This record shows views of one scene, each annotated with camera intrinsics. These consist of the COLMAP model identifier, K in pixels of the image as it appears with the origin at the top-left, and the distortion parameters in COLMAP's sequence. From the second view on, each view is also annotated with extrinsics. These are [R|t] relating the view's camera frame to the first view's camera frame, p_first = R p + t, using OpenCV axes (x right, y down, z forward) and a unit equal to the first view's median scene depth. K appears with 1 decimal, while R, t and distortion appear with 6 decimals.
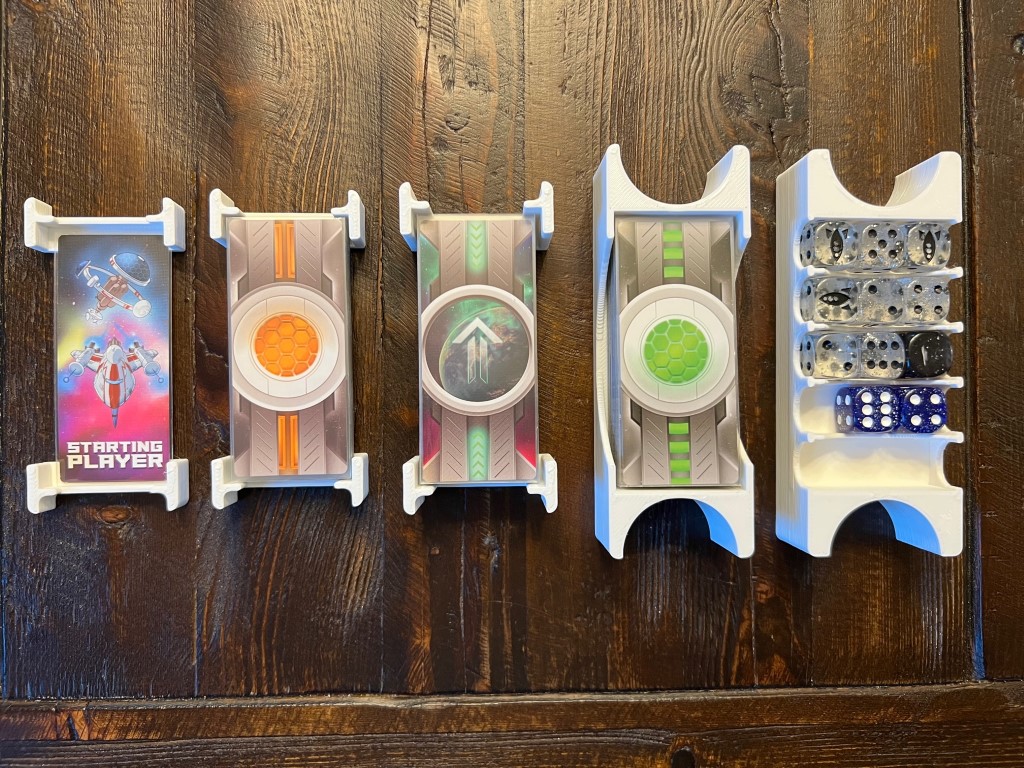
lens RADIAL K [[776.5, 0, 512.4], [0, 776.5, 386.0], [0, 0, 1]] dist [0.026120, -0.048179]
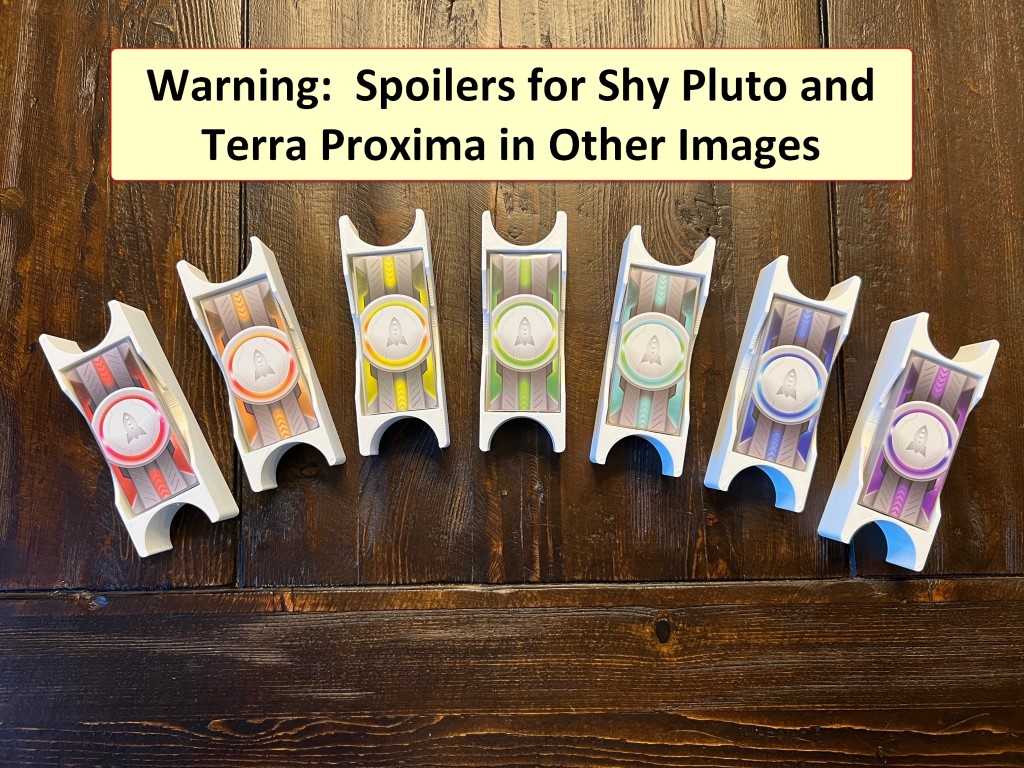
lens RADIAL K [[776.5, 0, 512.4], [0, 776.5, 386.0], [0, 0, 1]] dist [0.026120, -0.048179]
pose [[0.999371, -0.013391, -0.032849, -0.027256], [0.011110, 0.997579, -0.068648, 0.099589], [0.033688, 0.068240, 0.997100, -0.622572]]
